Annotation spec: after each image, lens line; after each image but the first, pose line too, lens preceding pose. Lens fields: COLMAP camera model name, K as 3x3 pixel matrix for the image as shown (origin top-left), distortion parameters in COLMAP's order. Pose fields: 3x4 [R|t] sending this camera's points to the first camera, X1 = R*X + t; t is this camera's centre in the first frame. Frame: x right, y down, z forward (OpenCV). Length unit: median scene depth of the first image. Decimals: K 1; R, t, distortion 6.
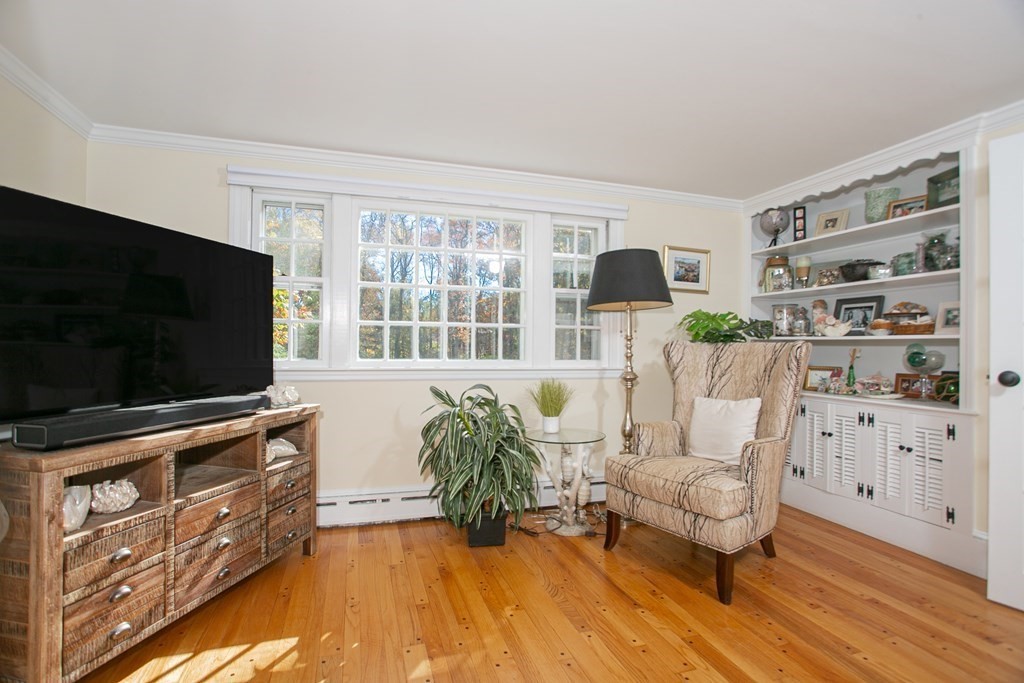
lens RADIAL K [[506.4, 0, 511.4], [0, 506.4, 344.7], [0, 0, 1]] dist [-0.000799, 0.000262]
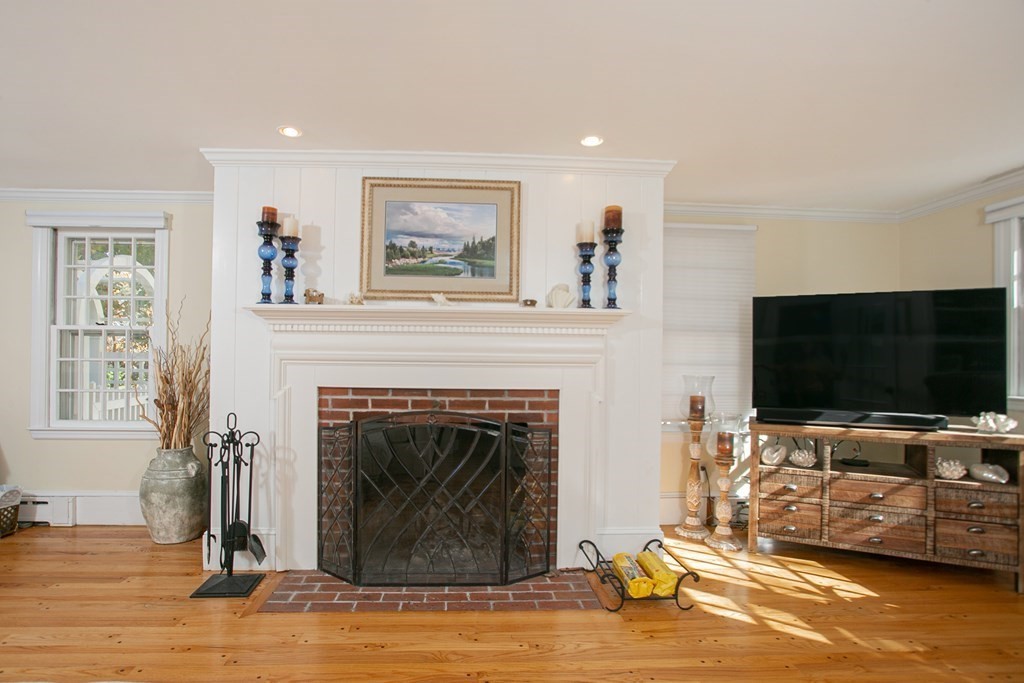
lens RADIAL K [[531.9, 0, 510.3], [0, 531.9, 355.7], [0, 0, 1]] dist [-0.062246, 0.034014]
pose [[-0.244477, -0.015379, -0.969533, 1.067884], [-0.010577, 0.999857, -0.013193, -0.017409], [0.969597, 0.007029, -0.244605, 0.396584]]
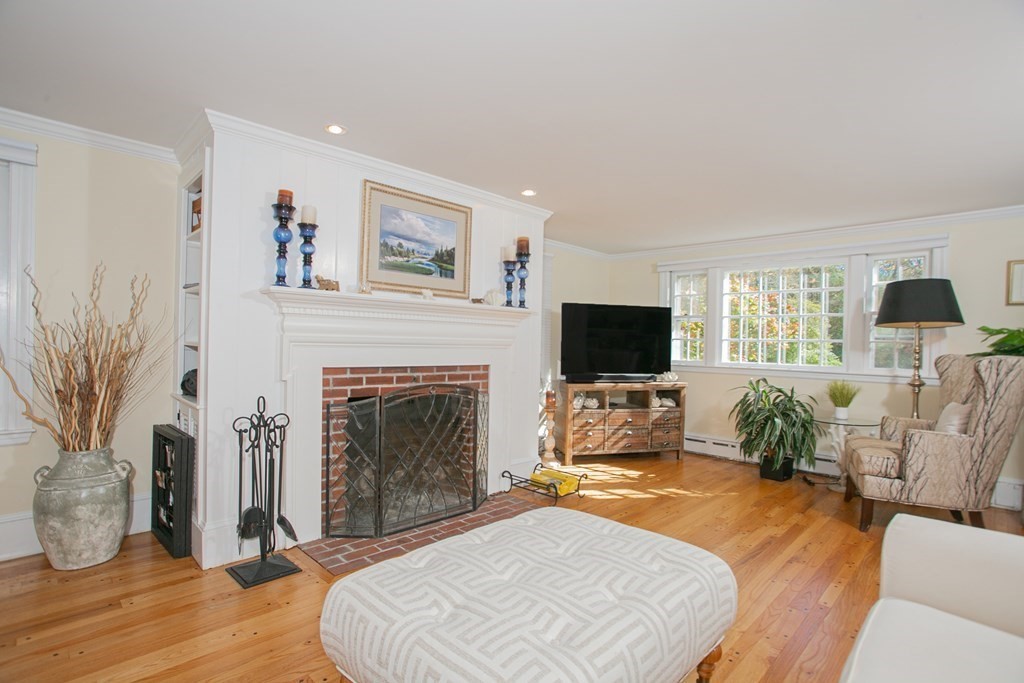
lens RADIAL K [[519.3, 0, 512.0], [0, 519.3, 341.5], [0, 0, 1]] dist [-0.034696, 0.000120]
pose [[0.480982, 0.002329, -0.876728, 1.385130], [-0.017344, 0.999826, -0.006859, -0.020747], [0.876559, 0.018505, 0.480938, -0.716214]]
